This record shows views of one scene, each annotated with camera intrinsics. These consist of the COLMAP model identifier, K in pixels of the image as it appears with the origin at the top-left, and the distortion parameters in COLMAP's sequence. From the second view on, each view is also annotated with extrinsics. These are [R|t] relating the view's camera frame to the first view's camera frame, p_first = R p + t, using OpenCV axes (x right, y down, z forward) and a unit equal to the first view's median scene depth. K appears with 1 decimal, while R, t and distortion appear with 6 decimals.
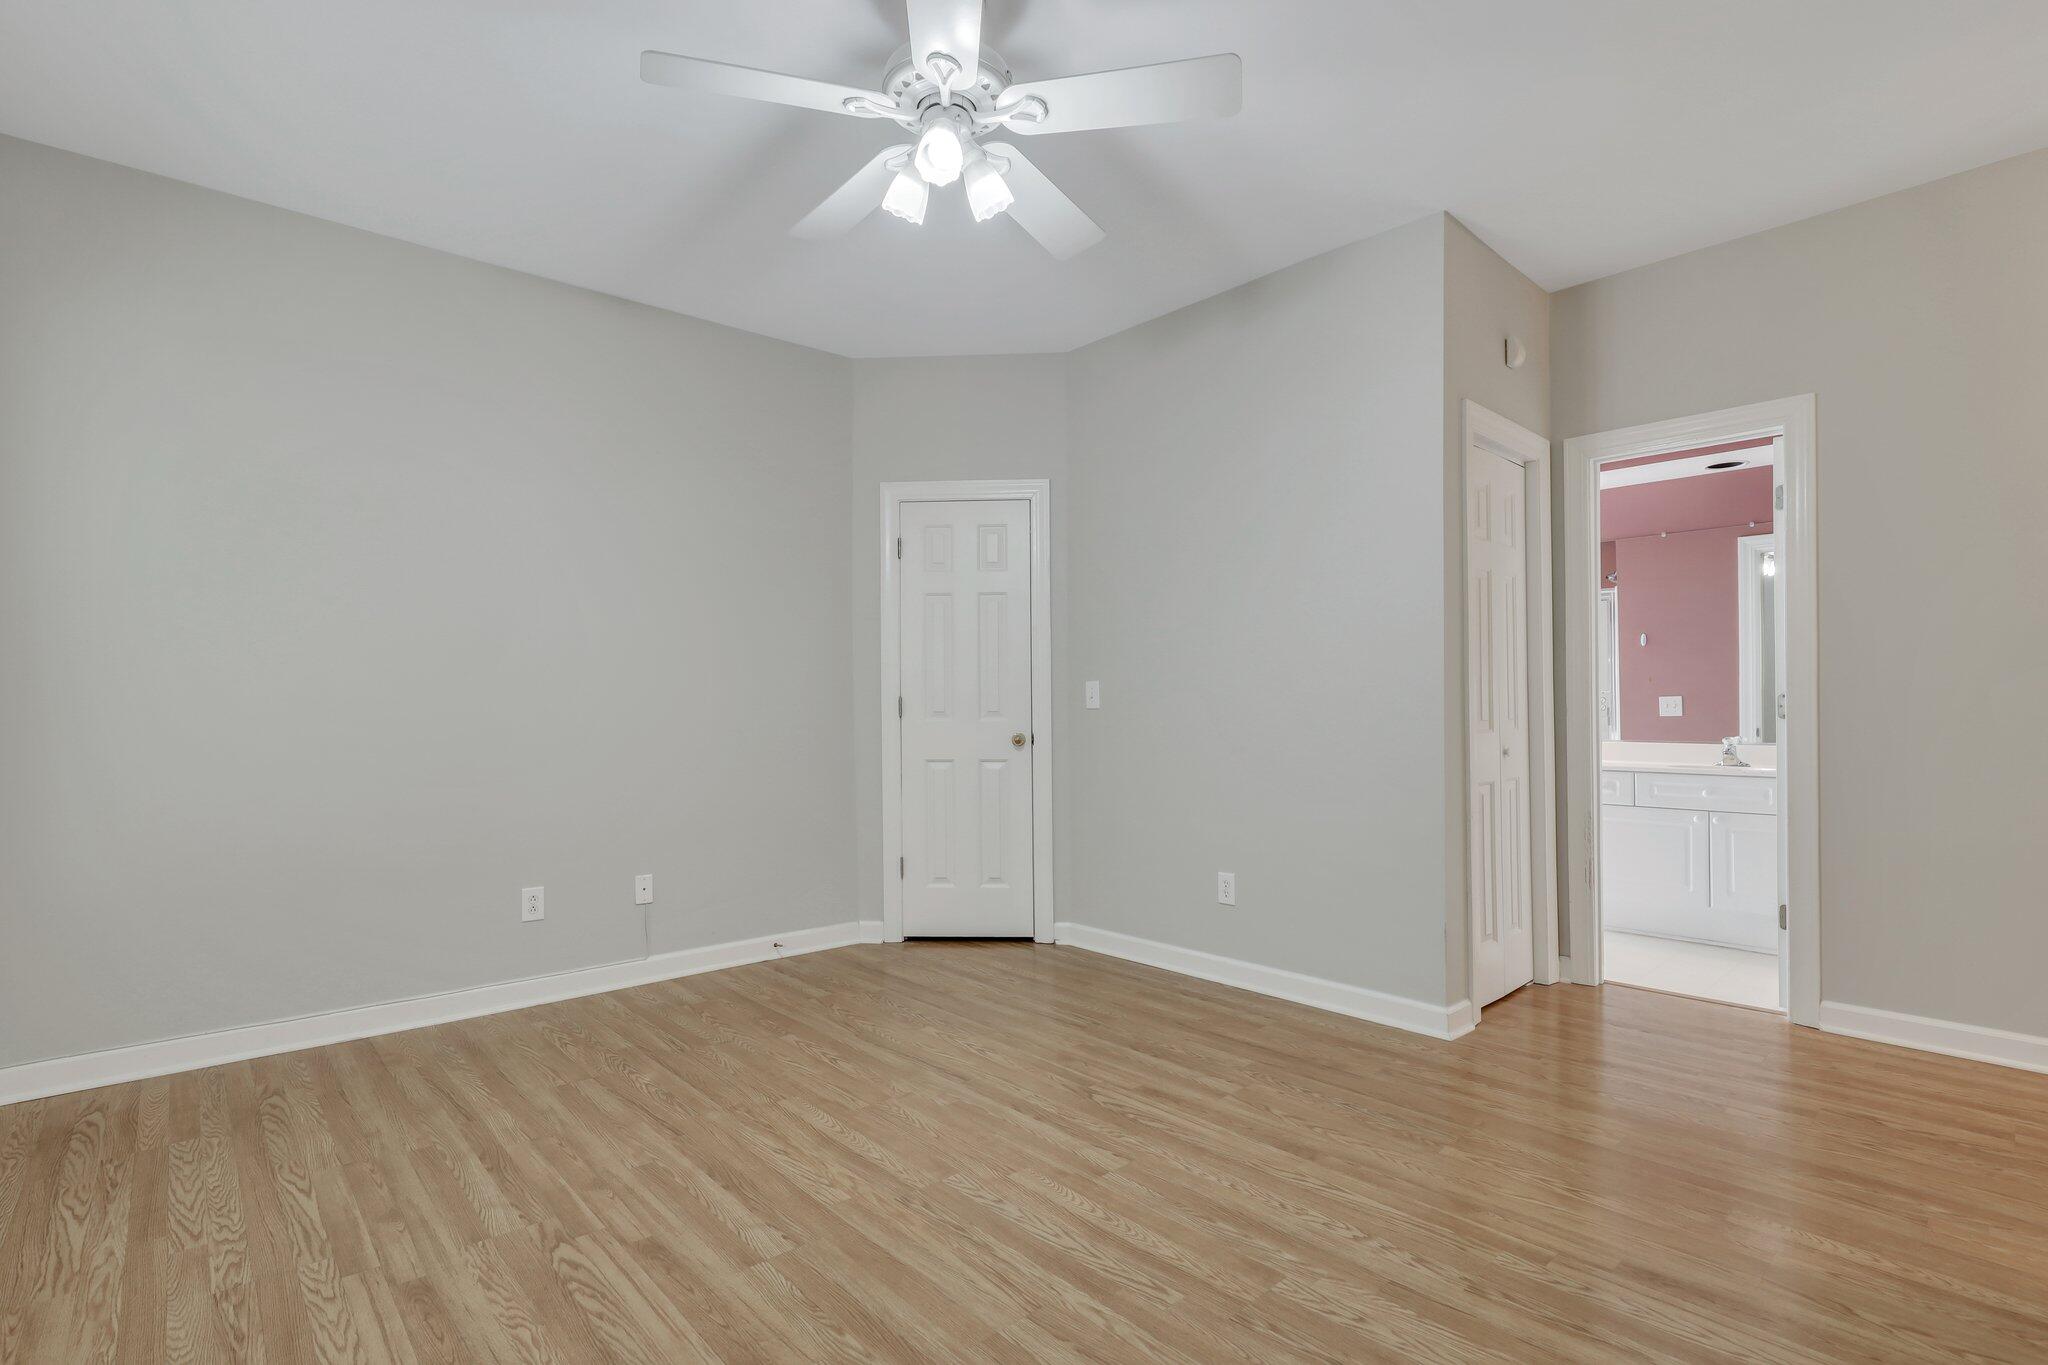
lens RADIAL K [[947.1, 0, 1006.4], [0, 947.1, 728.6], [0, 0, 1]] dist [-0.035692, 0.007919]
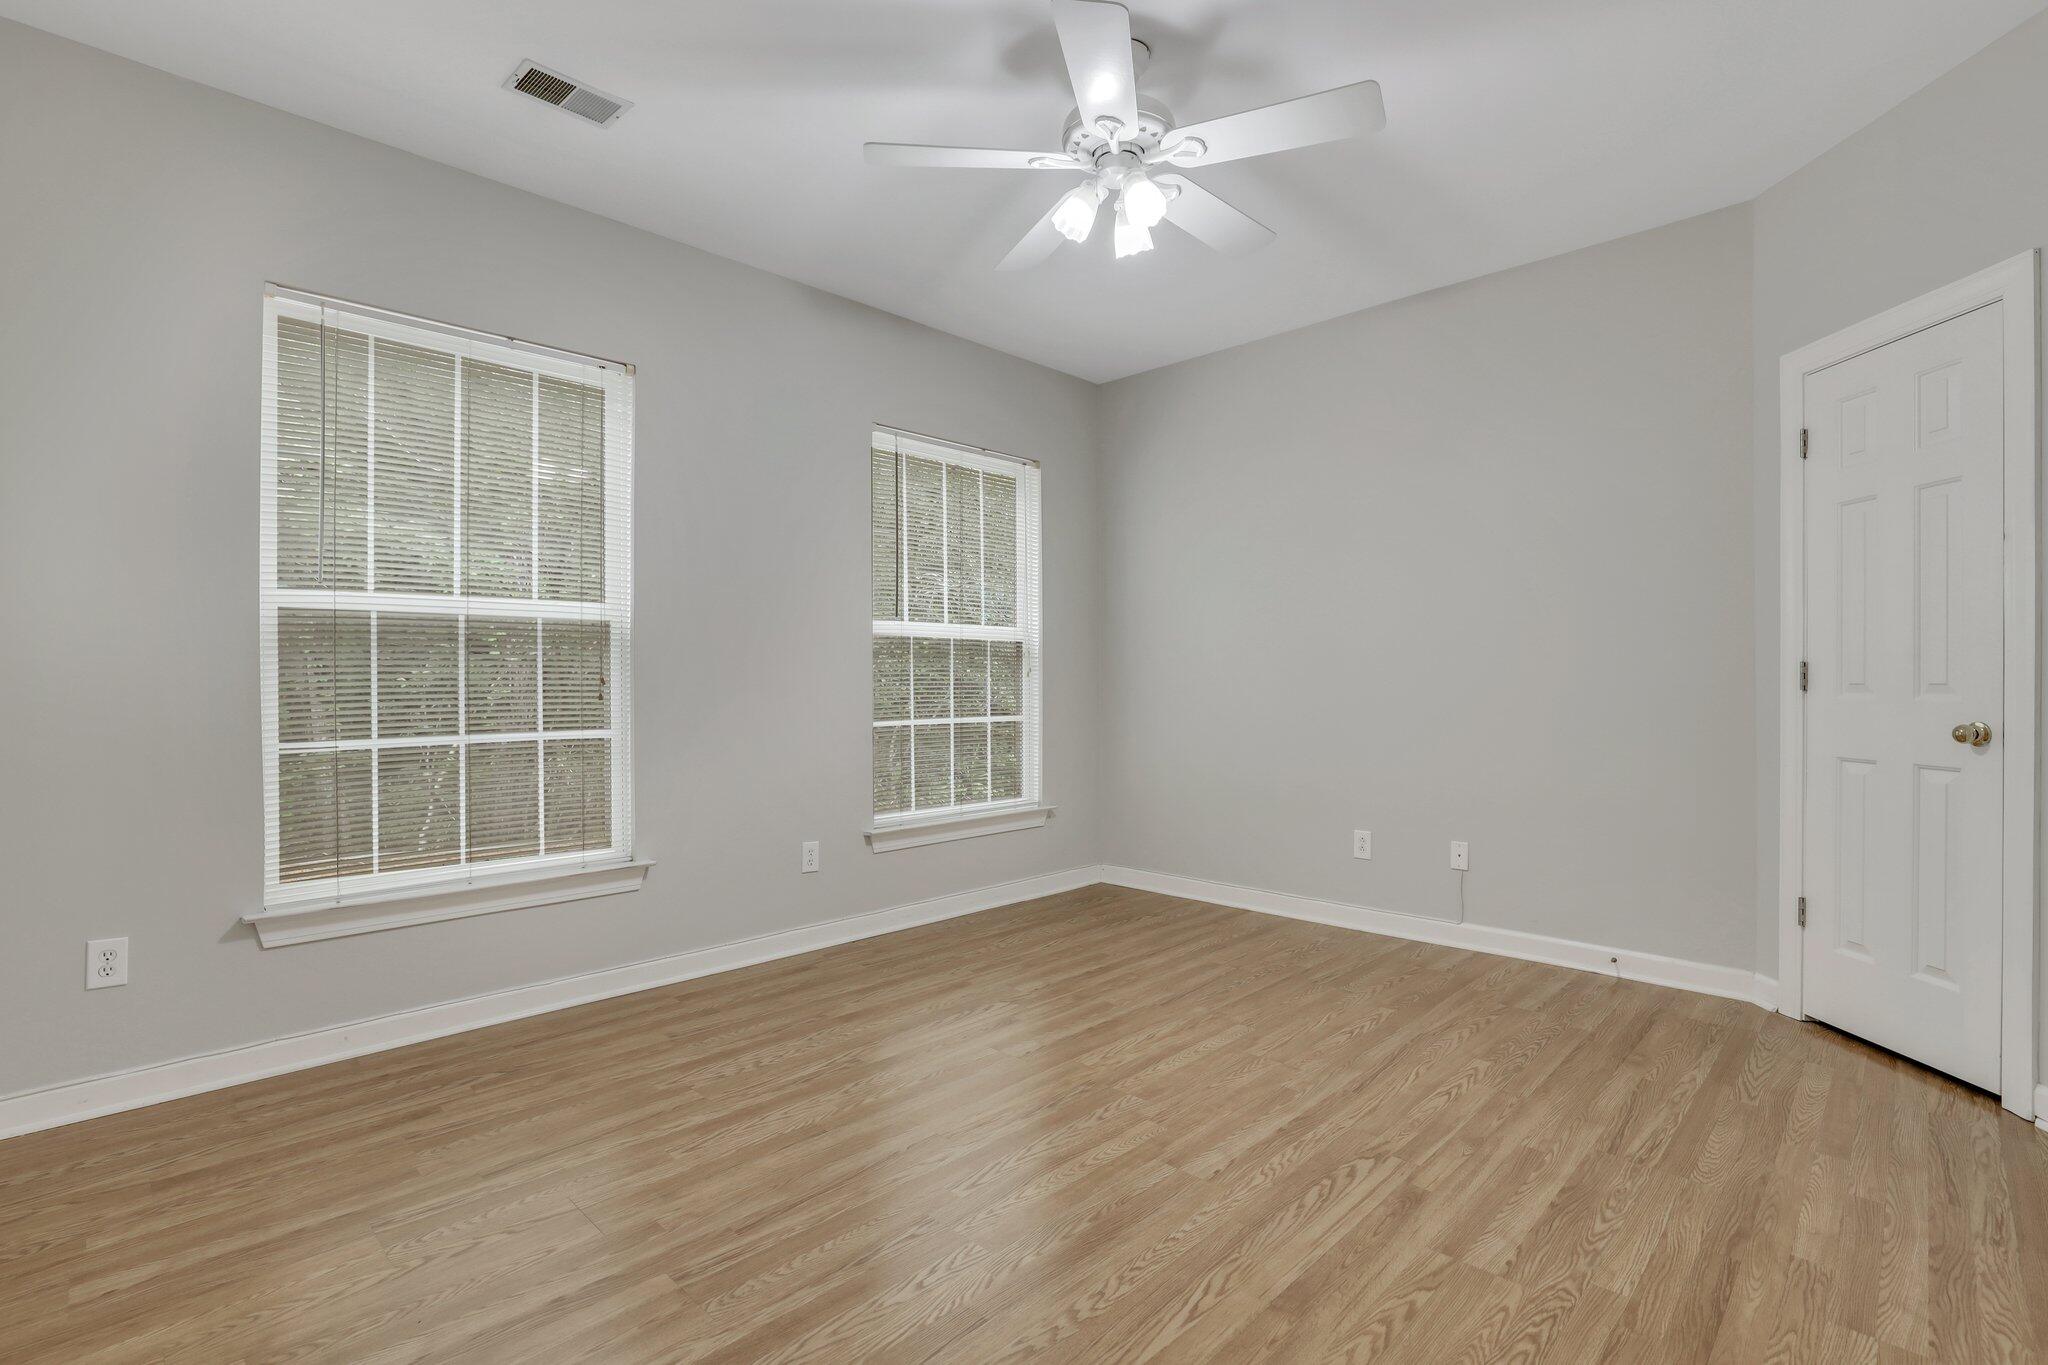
lens RADIAL K [[947.1, 0, 1019.2], [0, 947.1, 698.8], [0, 0, 1]] dist [-0.035692, 0.007919]
pose [[0.075533, 0.020665, -0.996929, 0.757239], [-0.020291, 0.999610, 0.019183, -0.014684], [0.996937, 0.018780, 0.075923, 0.552681]]
